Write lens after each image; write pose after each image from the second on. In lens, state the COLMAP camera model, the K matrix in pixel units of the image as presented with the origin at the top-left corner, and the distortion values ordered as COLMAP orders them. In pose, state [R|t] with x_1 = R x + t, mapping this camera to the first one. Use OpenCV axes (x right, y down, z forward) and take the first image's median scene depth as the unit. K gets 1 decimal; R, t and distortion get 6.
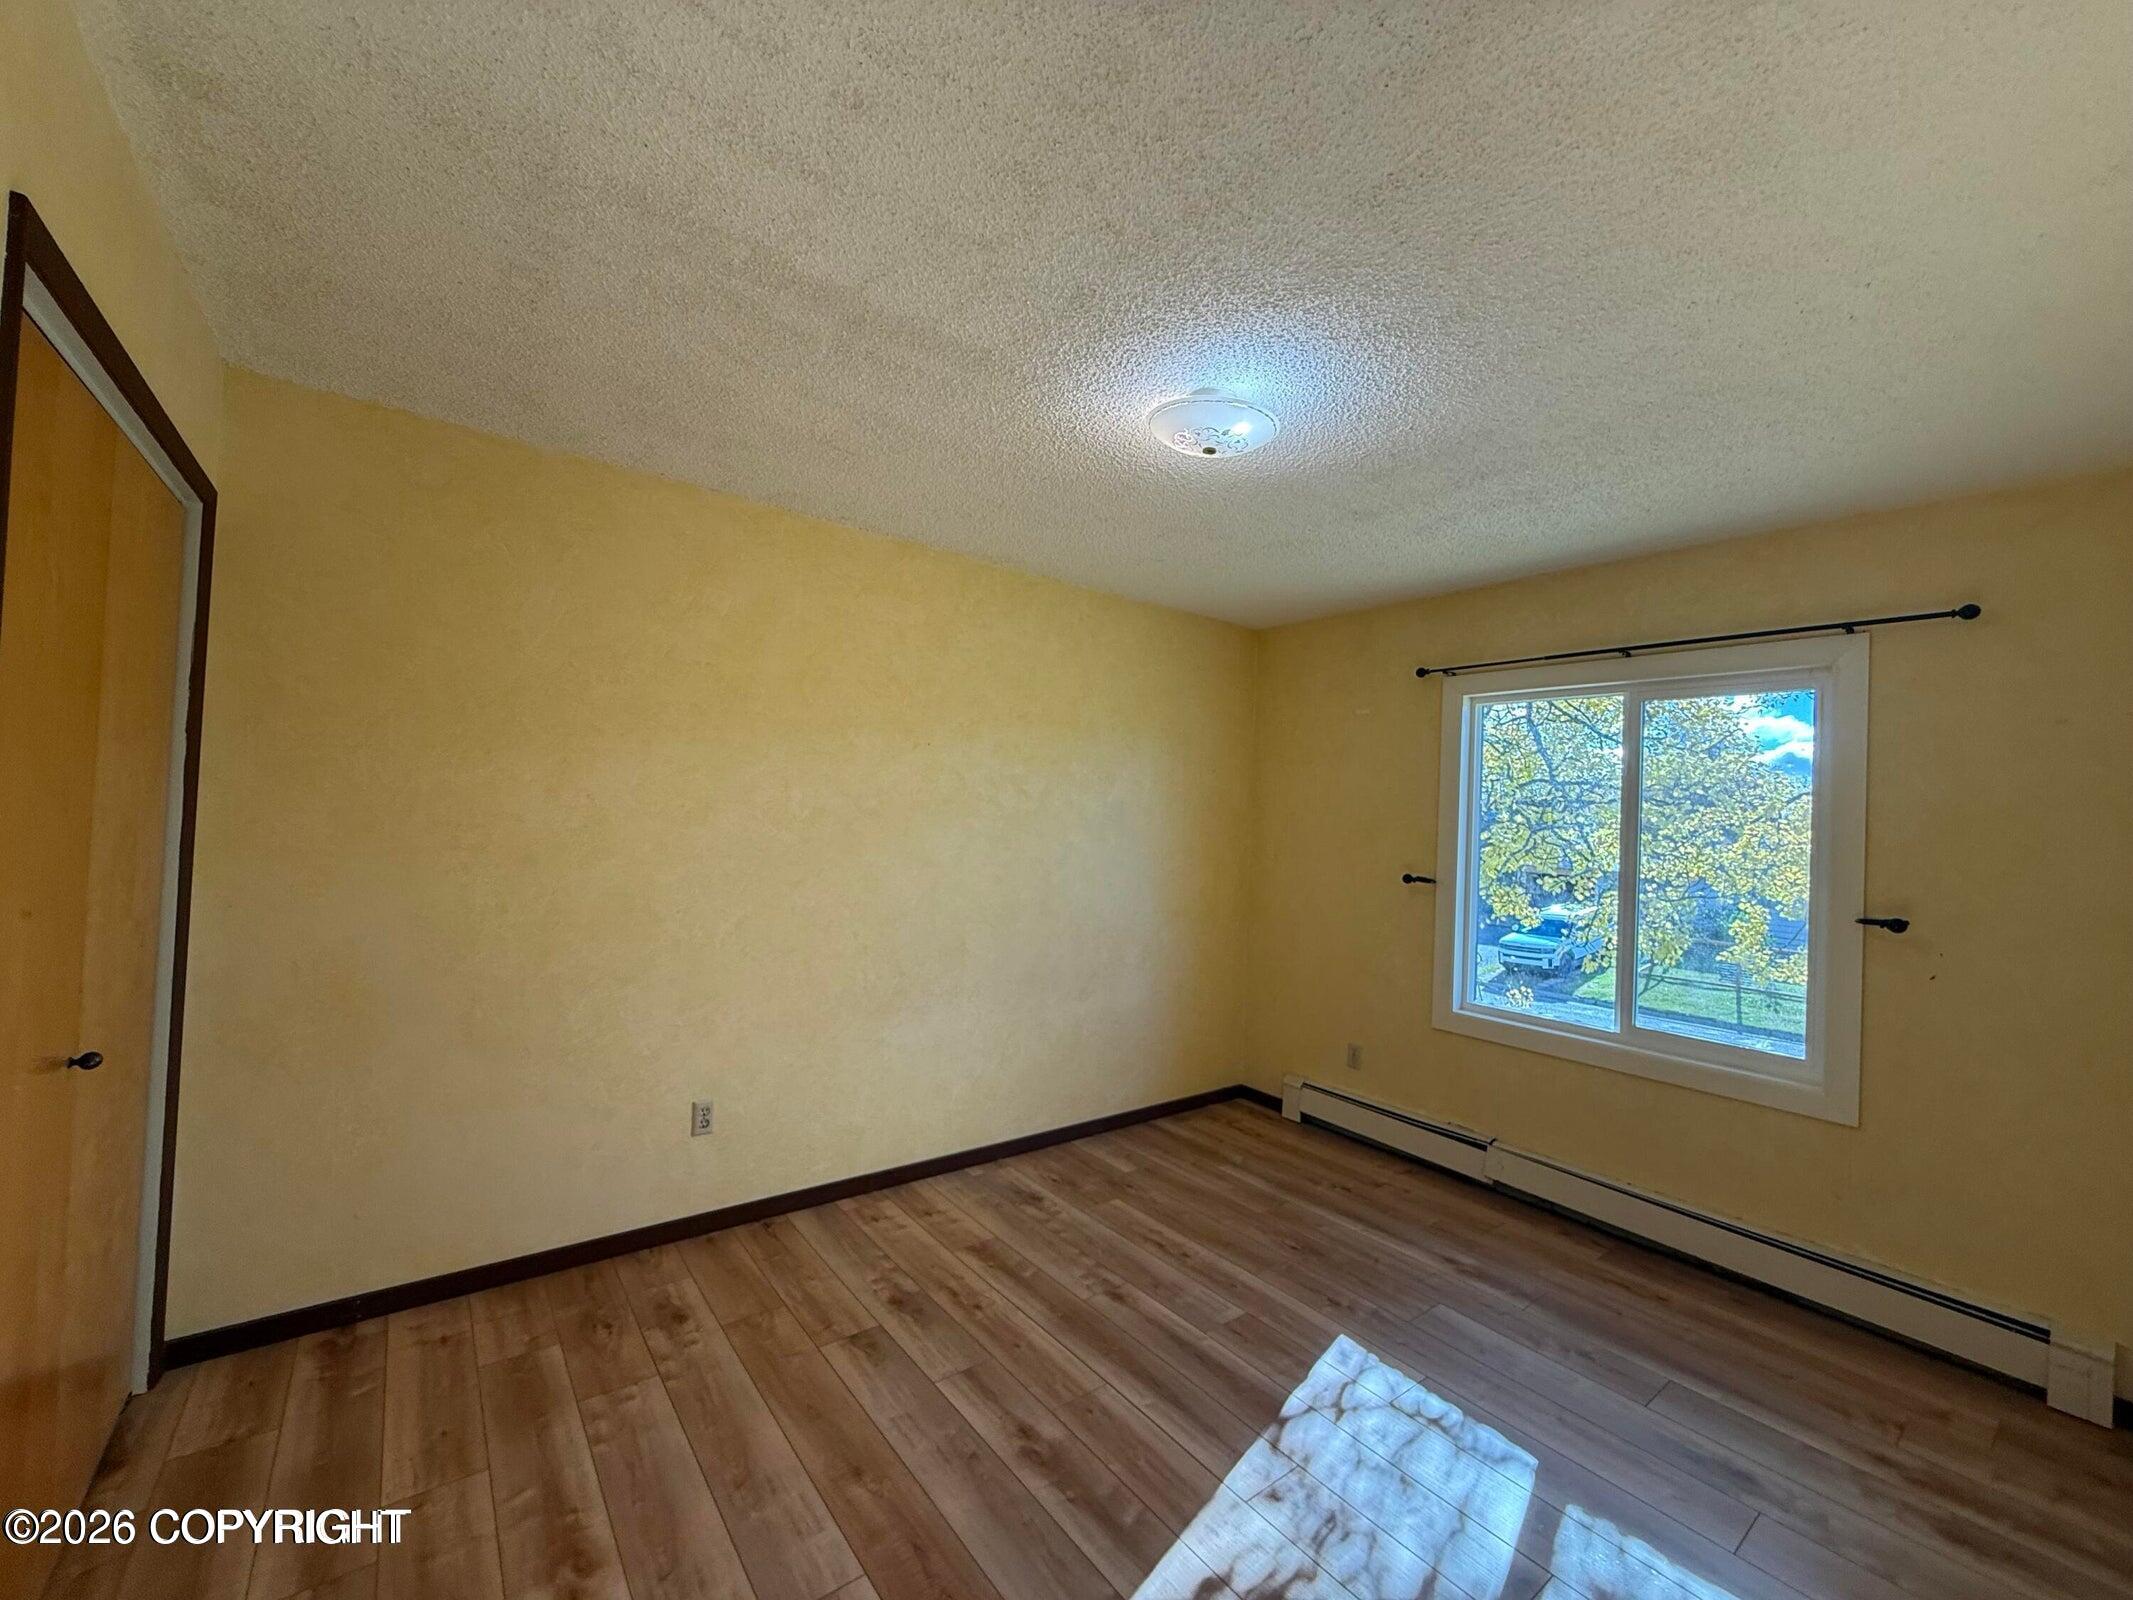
lens RADIAL K [[853.5, 0, 1069.0], [0, 853.5, 786.0], [0, 0, 1]] dist [0.010607, -0.000200]
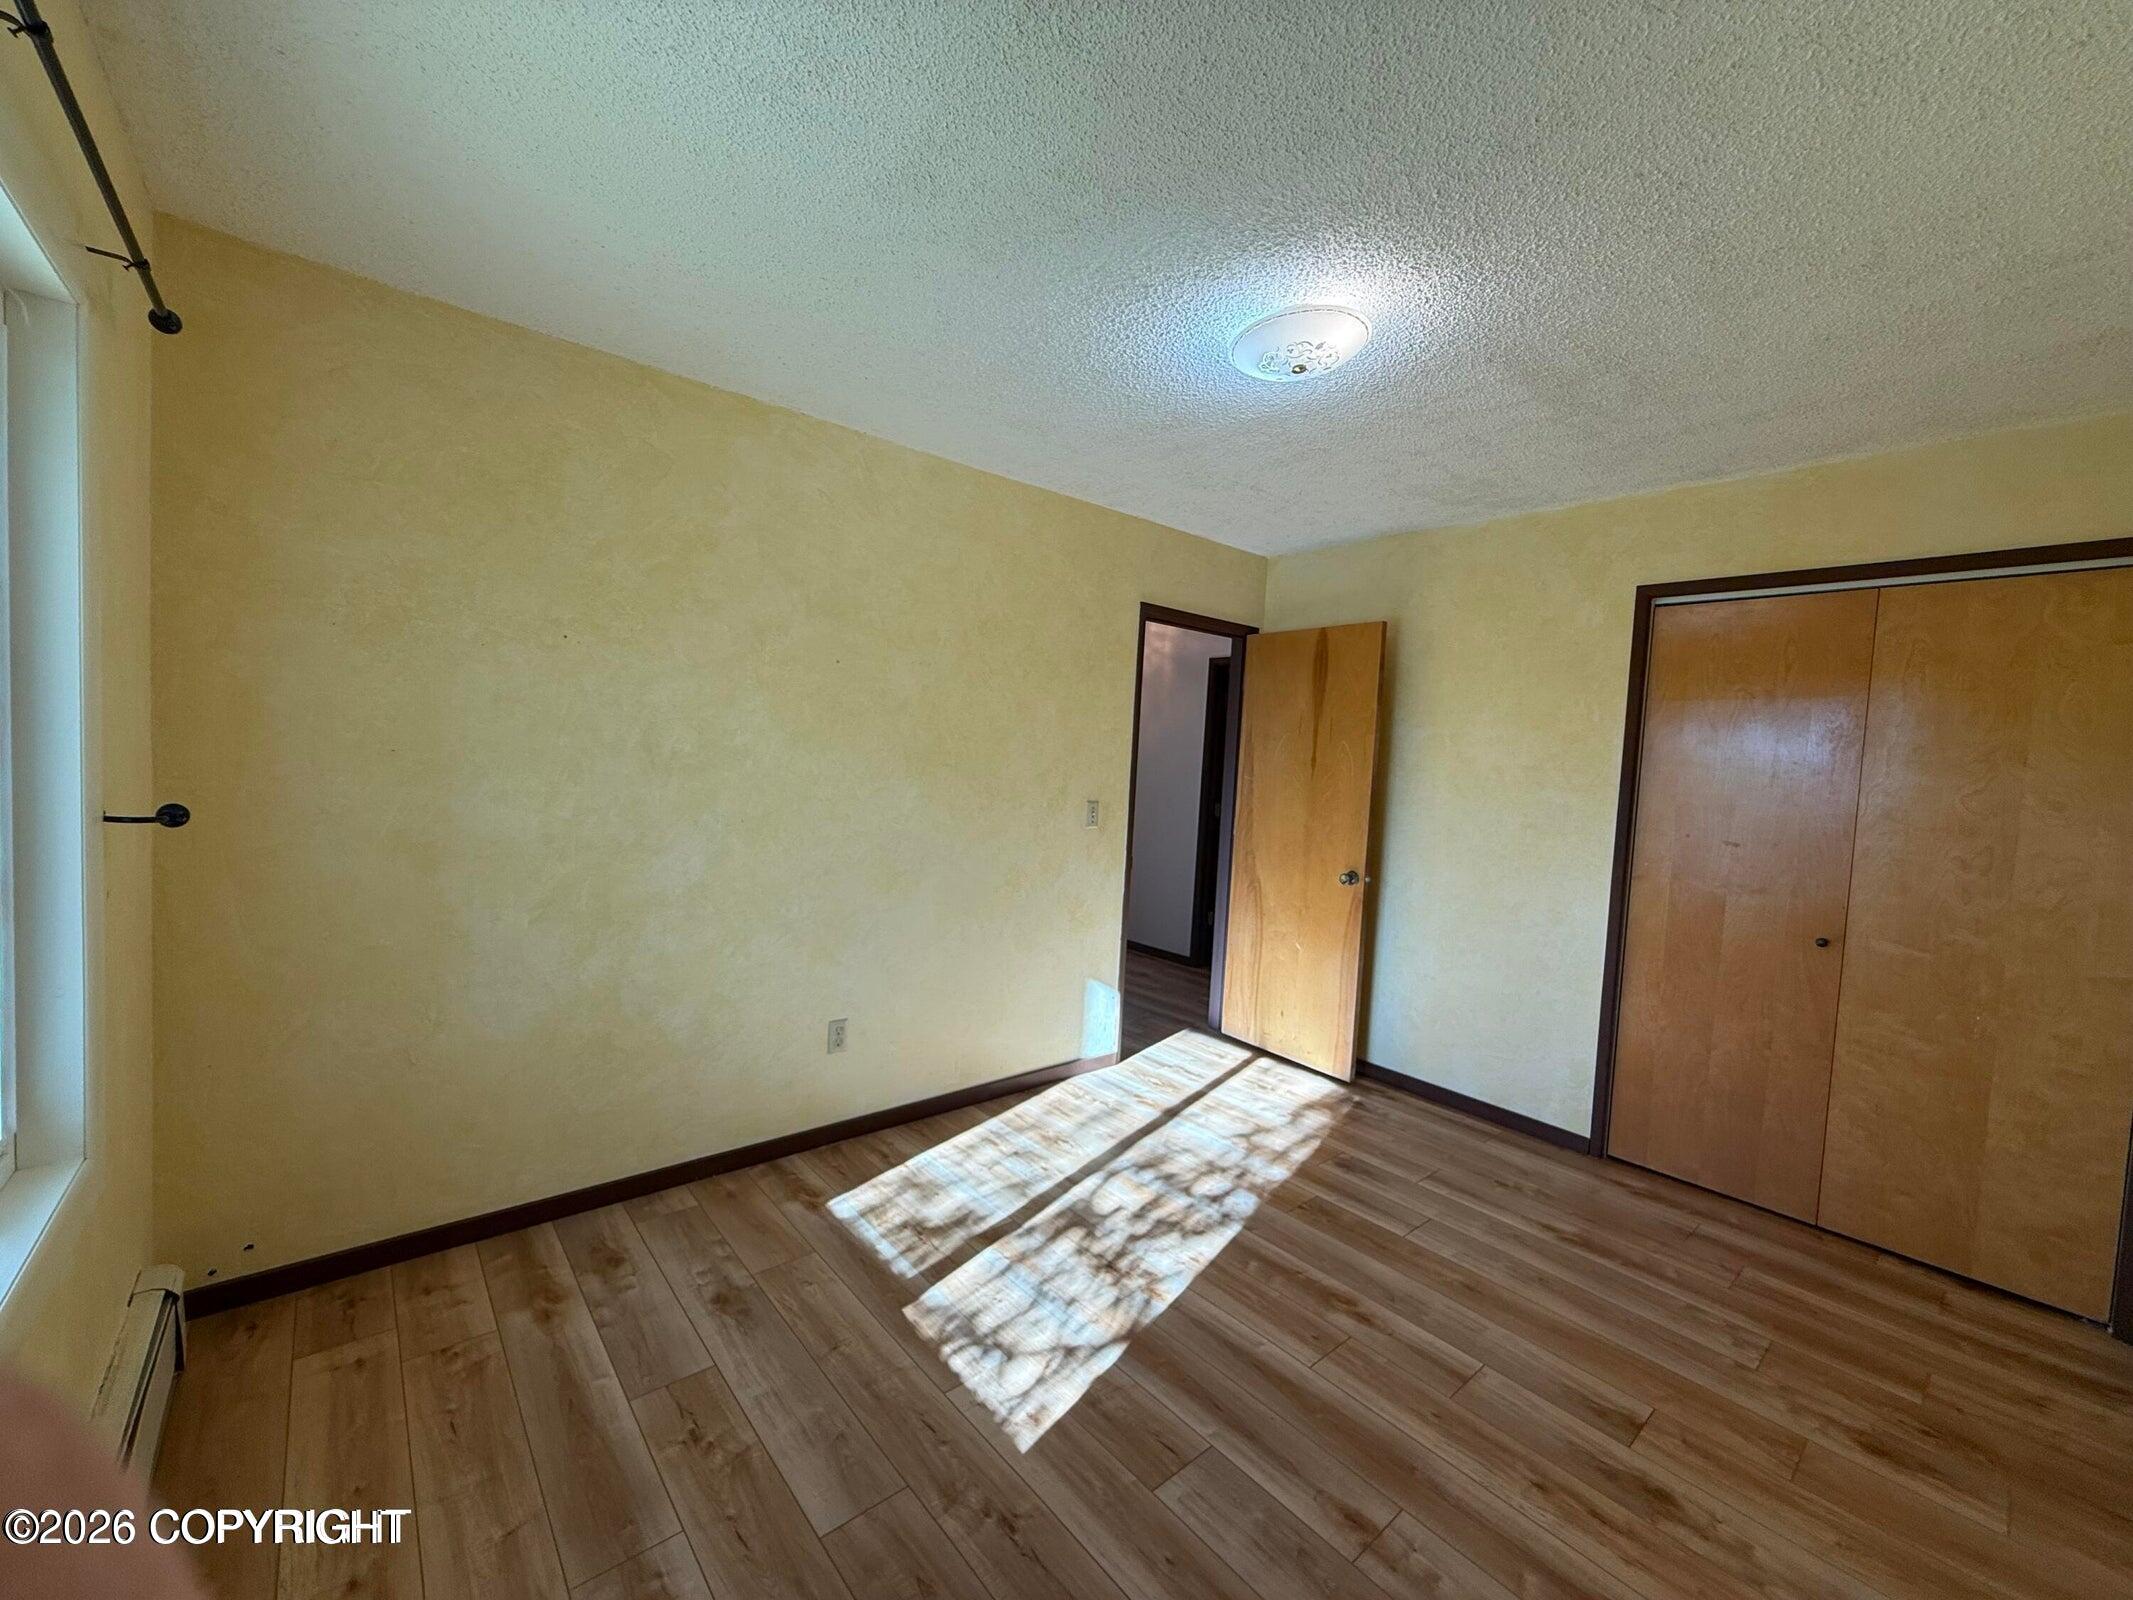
lens RADIAL K [[853.5, 0, 1074.4], [0, 853.5, 801.5], [0, 0, 1]] dist [0.010607, -0.000200]
pose [[-0.993752, -0.094624, -0.059182, 0.439624], [-0.095503, 0.995354, 0.012206, 0.104692], [0.057752, 0.017781, -0.998173, 2.026255]]
